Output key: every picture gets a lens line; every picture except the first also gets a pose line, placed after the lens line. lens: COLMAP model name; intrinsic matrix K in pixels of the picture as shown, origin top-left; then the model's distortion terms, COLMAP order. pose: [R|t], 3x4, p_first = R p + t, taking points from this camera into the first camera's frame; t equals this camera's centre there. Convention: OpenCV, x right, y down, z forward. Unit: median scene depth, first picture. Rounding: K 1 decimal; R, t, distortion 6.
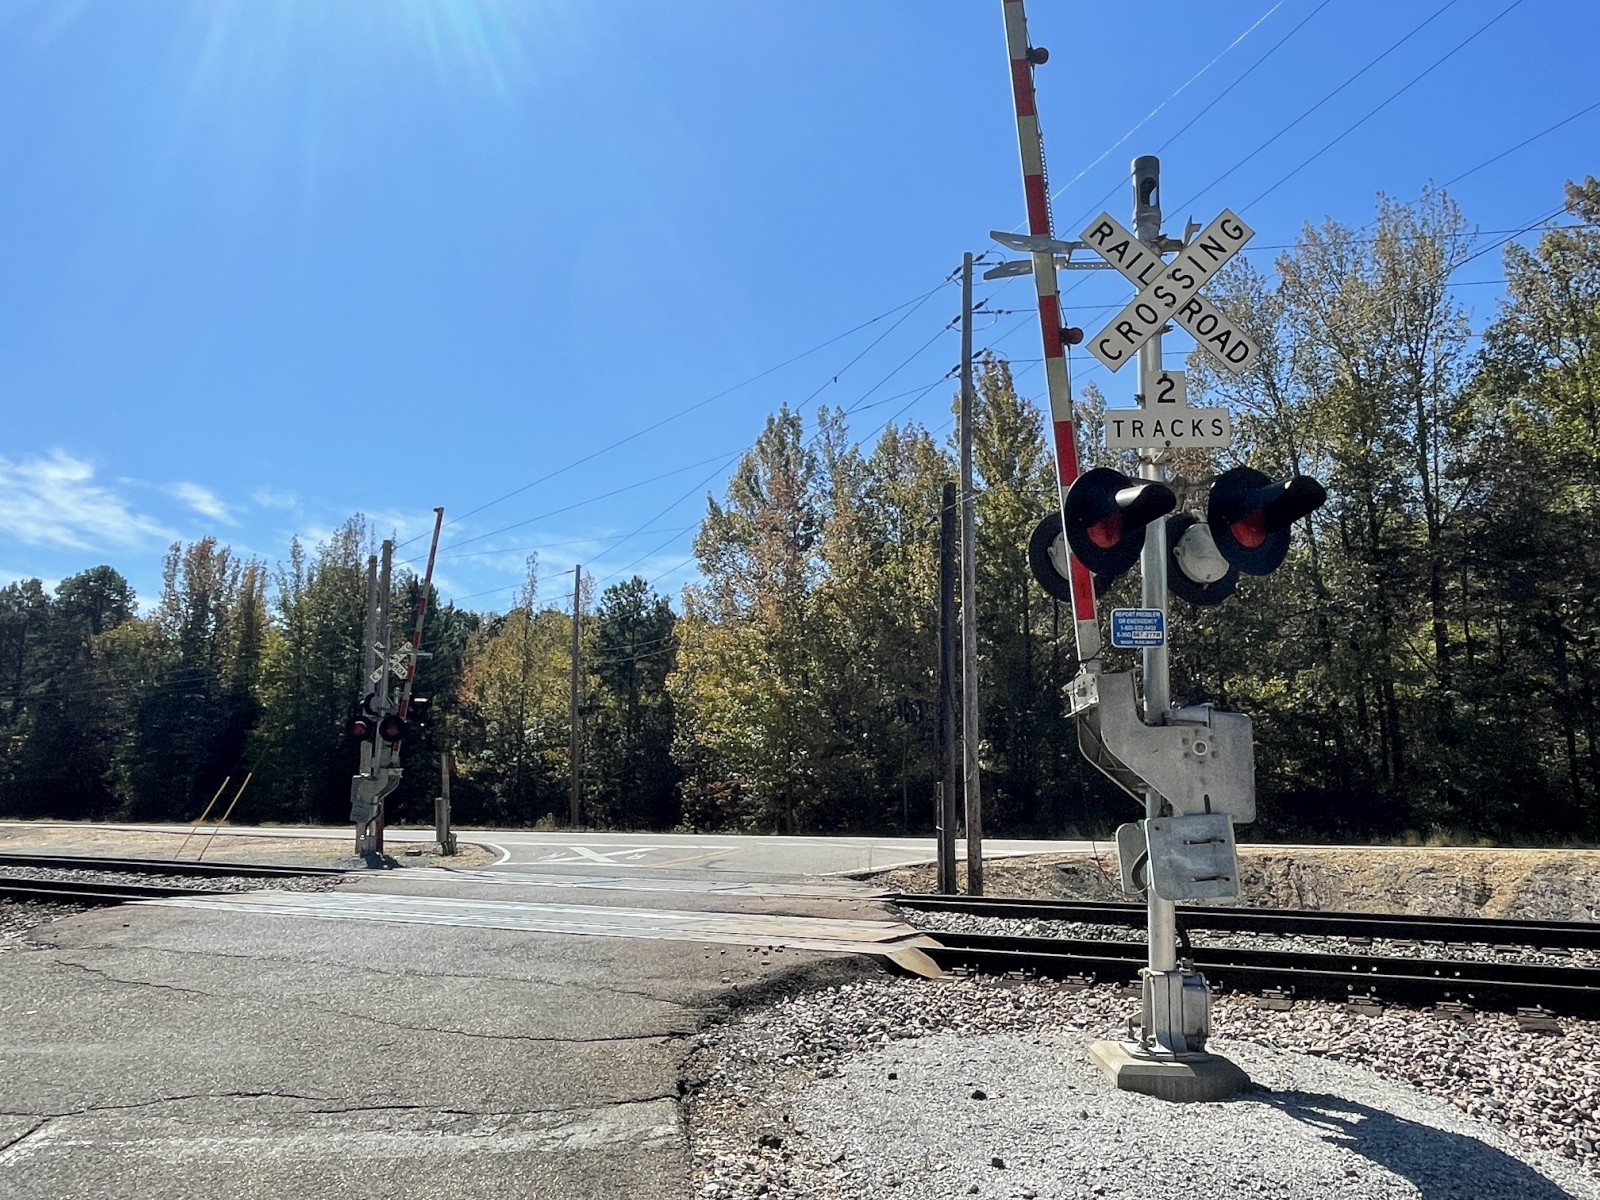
lens RADIAL K [[1115.9, 0, 808.2], [0, 1115.9, 598.5], [0, 0, 1]] dist [-0.005728, -0.003027]
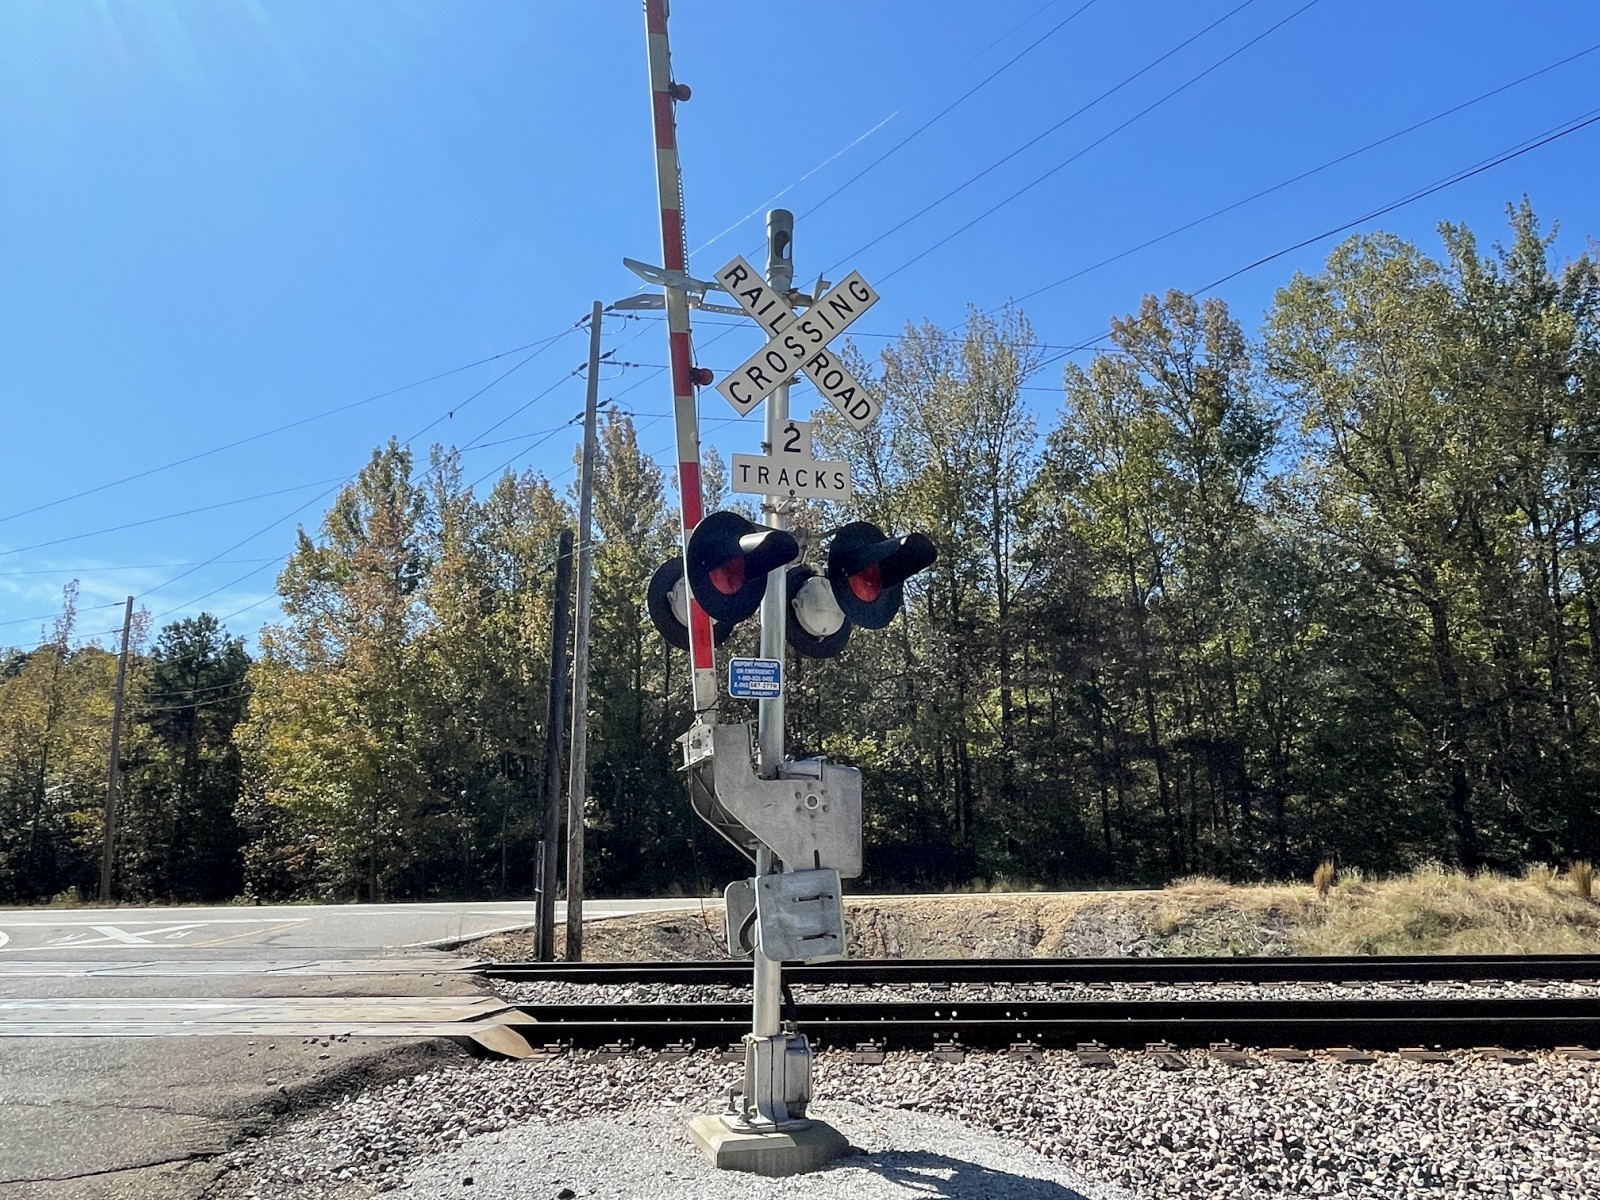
lens RADIAL K [[1115.9, 0, 808.2], [0, 1115.9, 598.5], [0, 0, 1]] dist [-0.005728, -0.003027]
pose [[0.940923, 0.054419, 0.334220, 0.001457], [-0.037514, 0.997679, -0.056834, 0.001600], [-0.336537, 0.040939, 0.940780, 0.009909]]
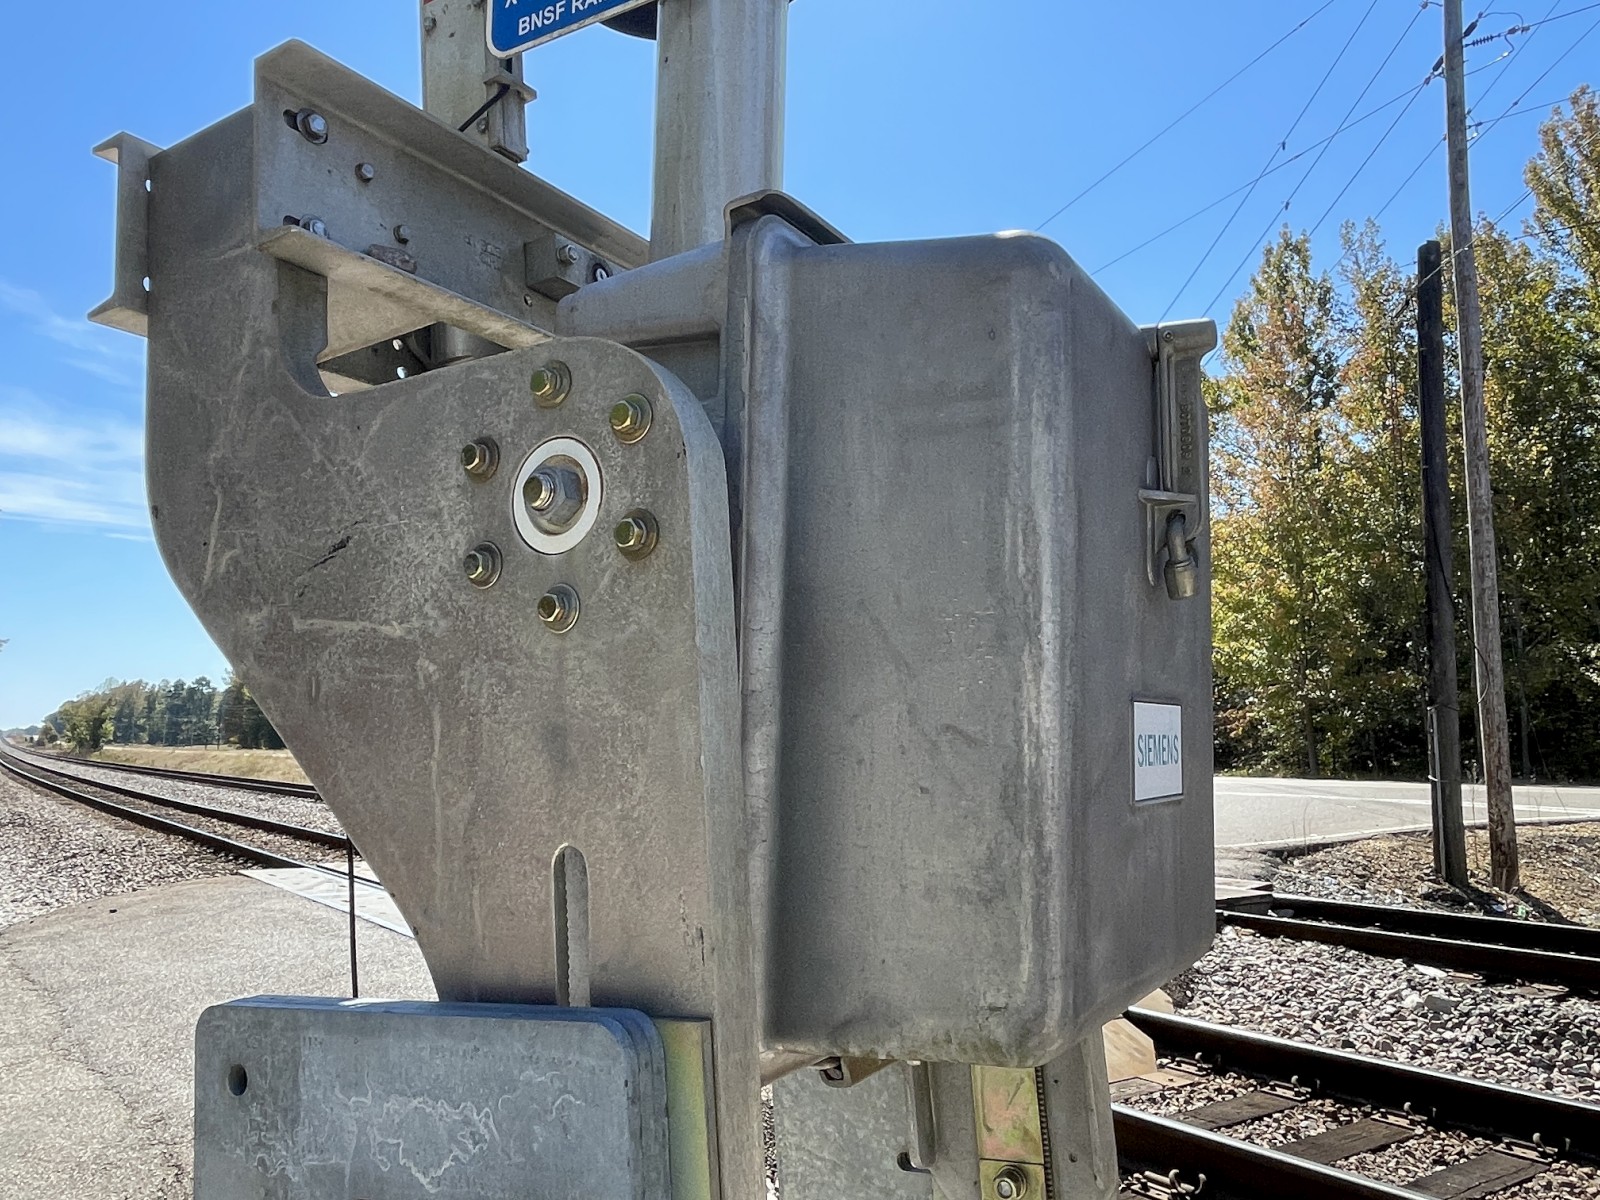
lens RADIAL K [[1199.7, 0, 800.0], [0, 1199.7, 600.0], [0, 0, 1]] dist [-0.005382, -0.003497]
pose [[0.888389, -0.060223, -0.455125, 0.063825], [0.091923, 0.994617, 0.047821, 0.020568], [0.449796, -0.084320, 0.889142, 0.128019]]
